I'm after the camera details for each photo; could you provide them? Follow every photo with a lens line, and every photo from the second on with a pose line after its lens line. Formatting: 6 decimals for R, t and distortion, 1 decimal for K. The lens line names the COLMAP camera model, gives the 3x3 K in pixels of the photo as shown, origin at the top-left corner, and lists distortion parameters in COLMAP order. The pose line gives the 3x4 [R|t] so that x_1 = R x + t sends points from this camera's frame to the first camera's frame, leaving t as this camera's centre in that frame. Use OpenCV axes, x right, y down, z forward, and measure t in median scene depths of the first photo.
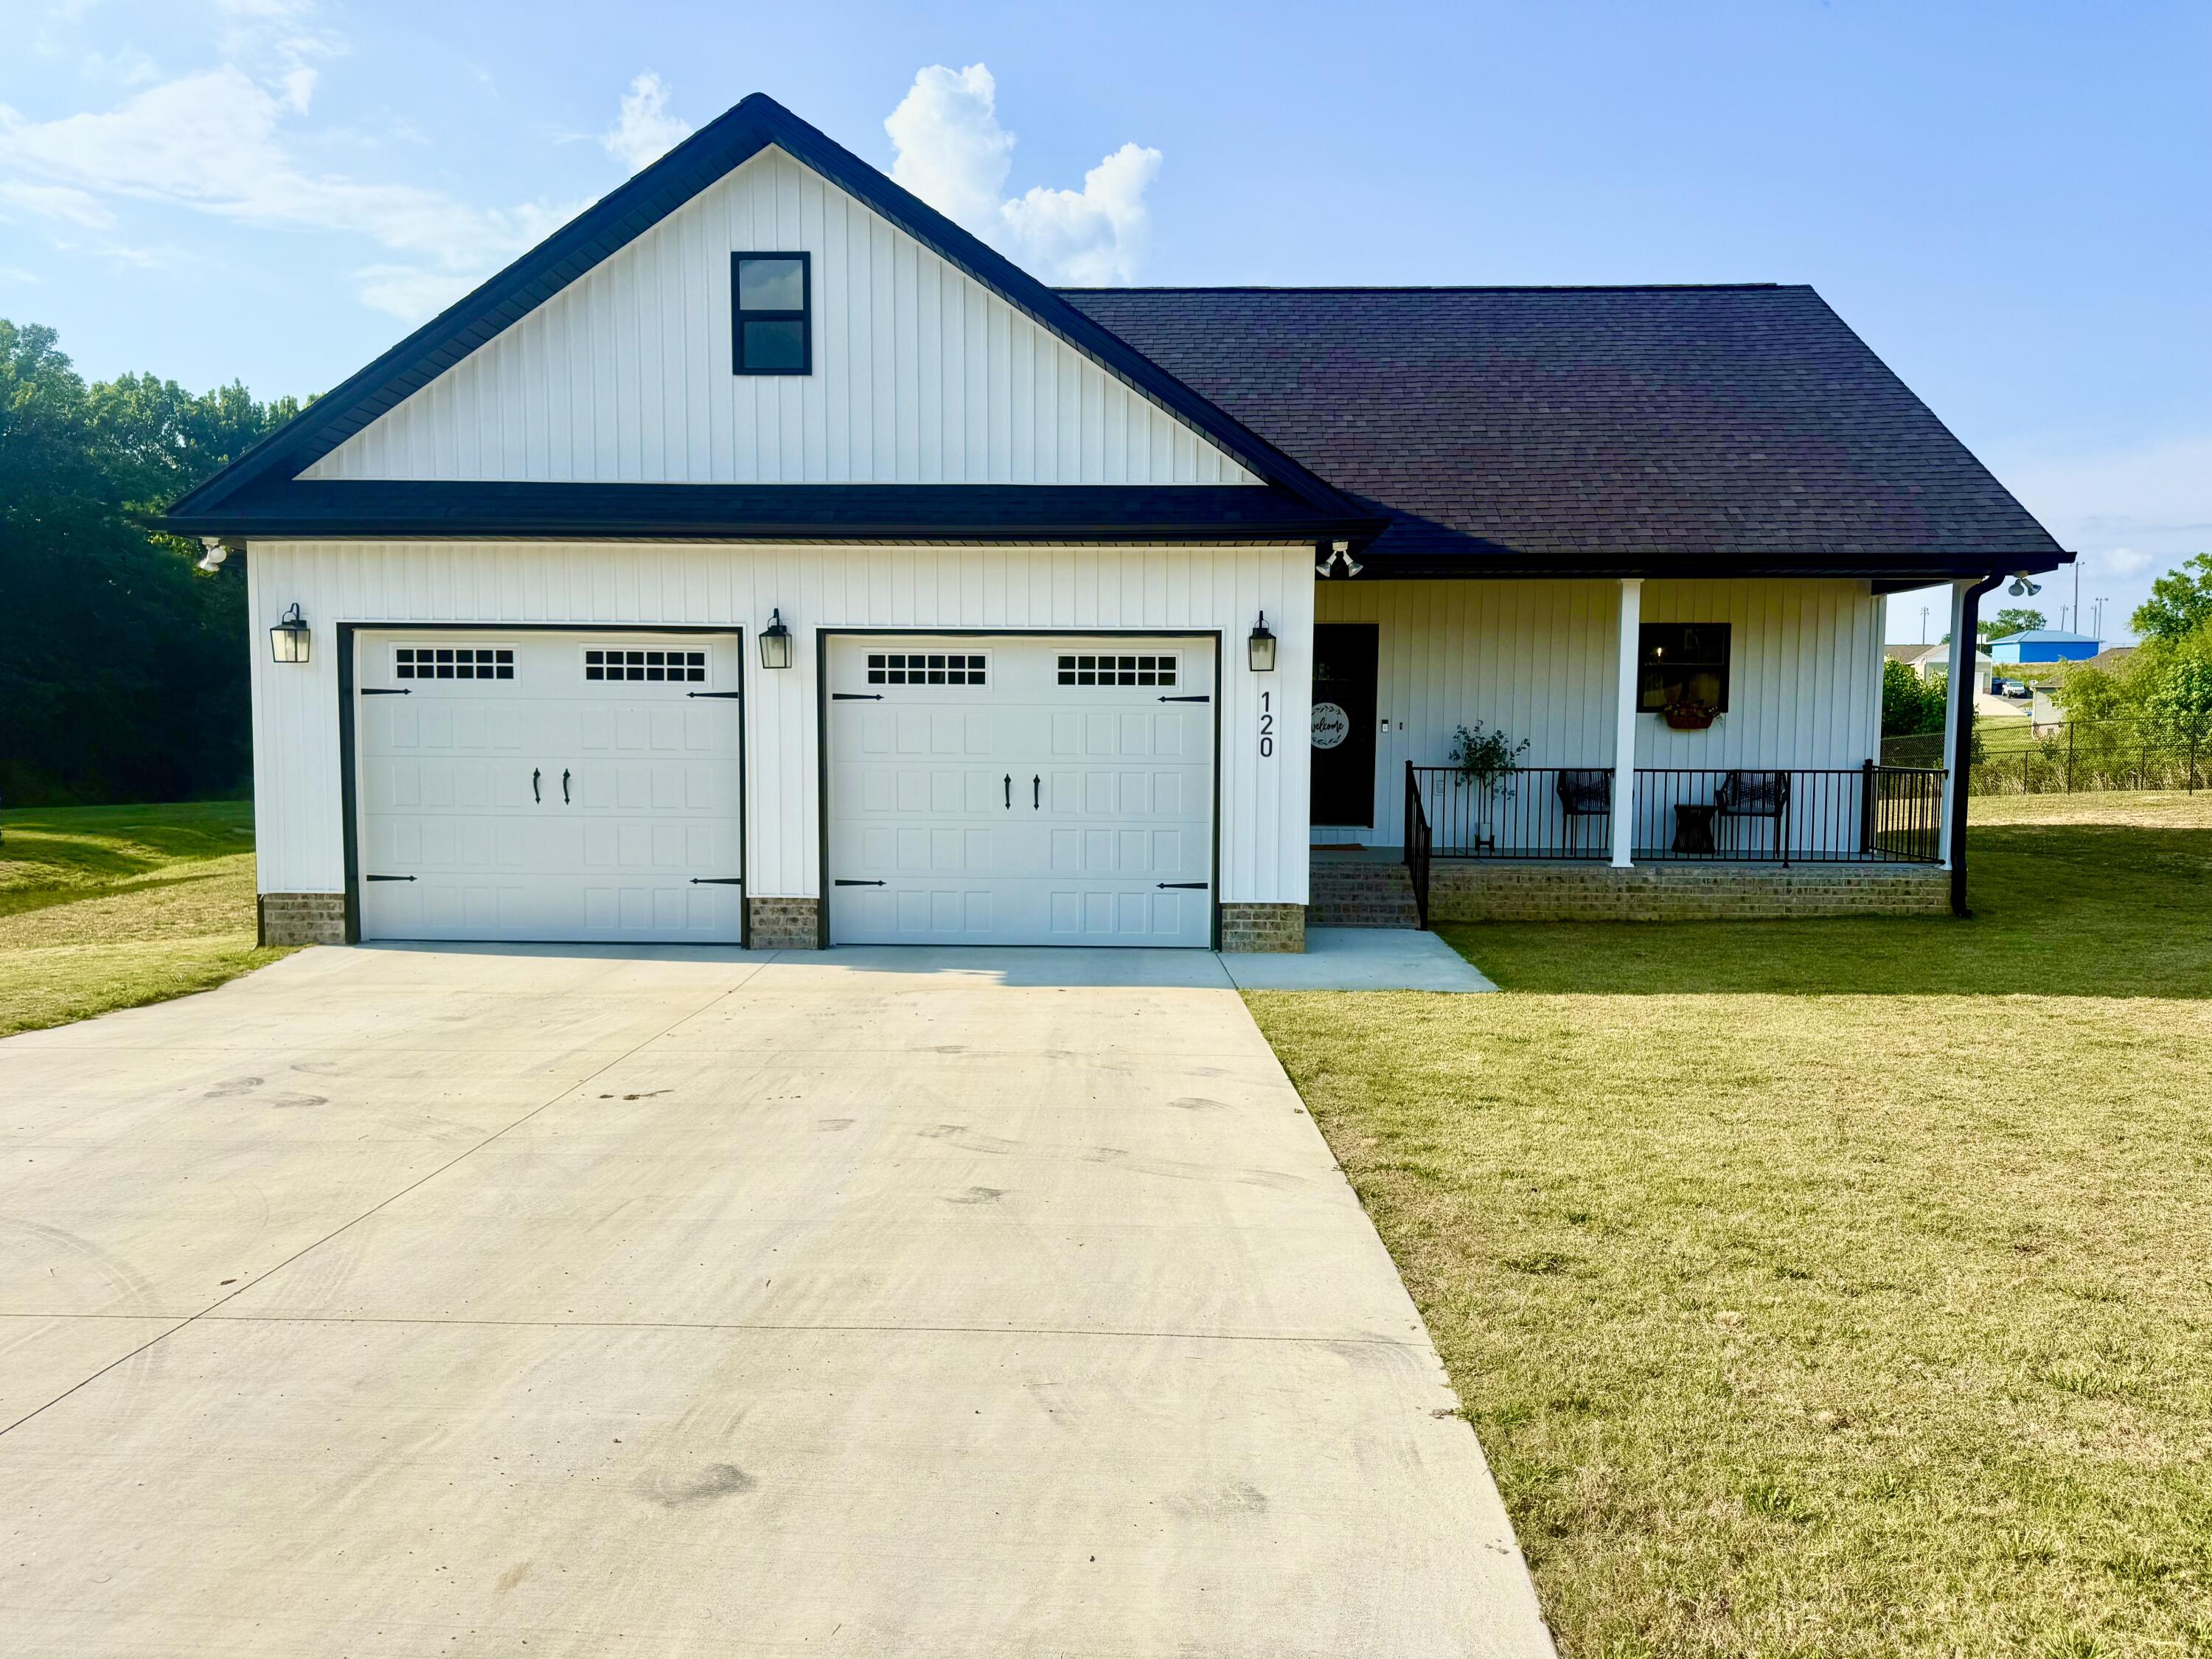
lens RADIAL K [[1547.0, 0, 1105.8], [0, 1547.0, 830.0], [0, 0, 1]] dist [0.000205, 0.000004]
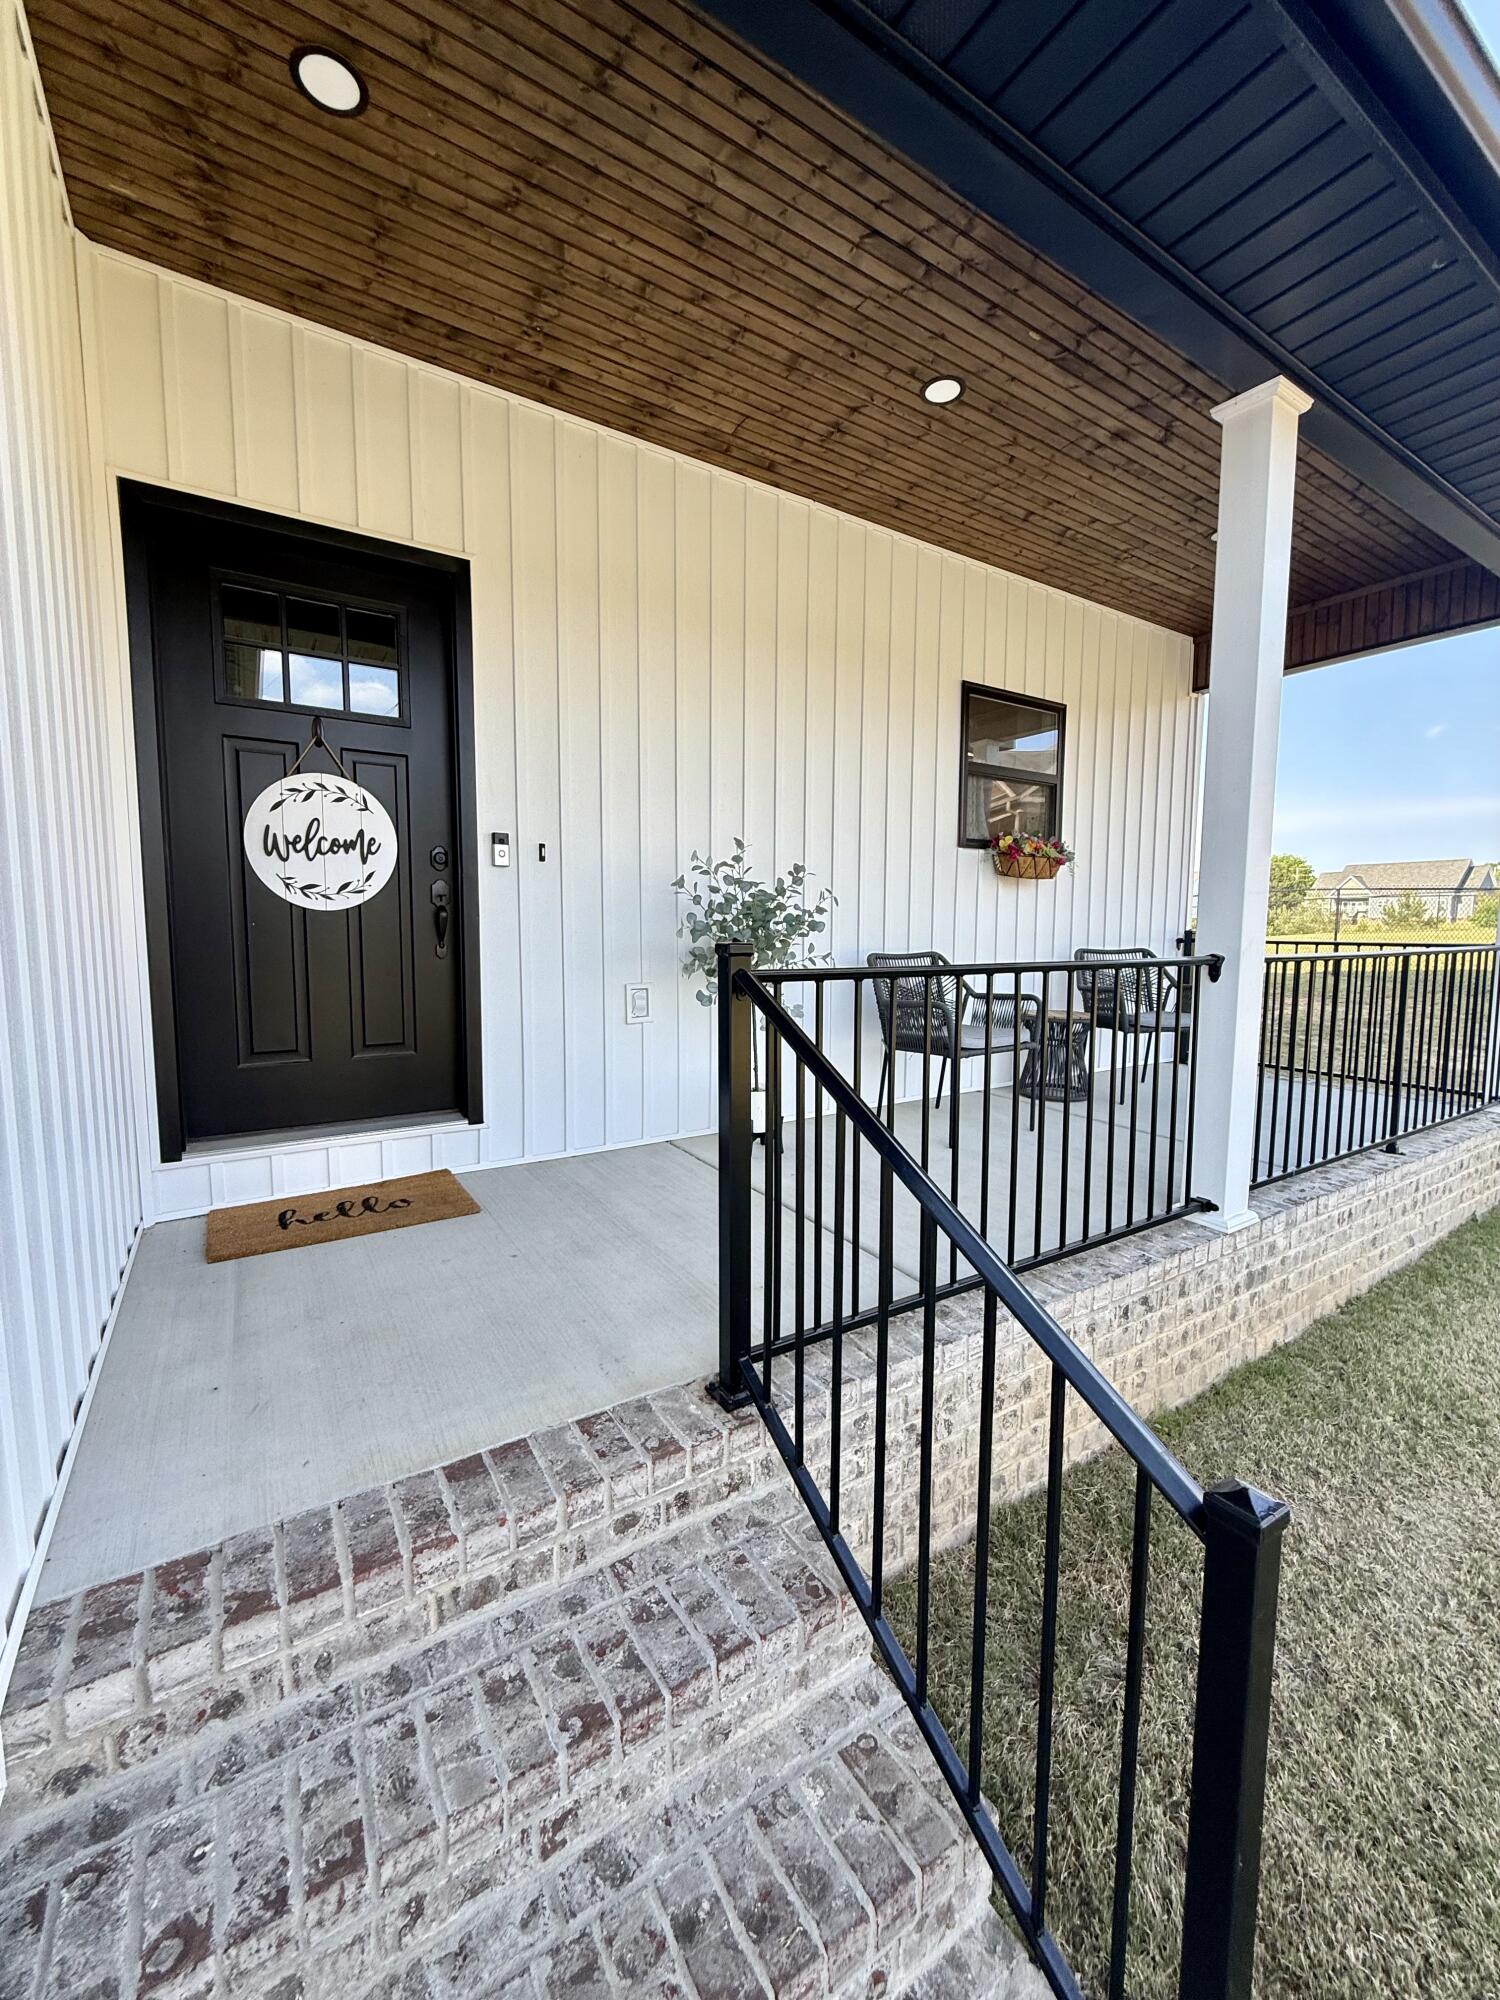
lens RADIAL K [[802.3, 0, 751.8], [0, 802.3, 1004.7], [0, 0, 1]] dist [0.000102, 0.000000]
pose [[0.824258, -0.052273, 0.563797, 0.118861], [0.045055, 0.998627, 0.026720, -0.032405], [-0.564419, 0.003378, 0.825481, 0.804639]]
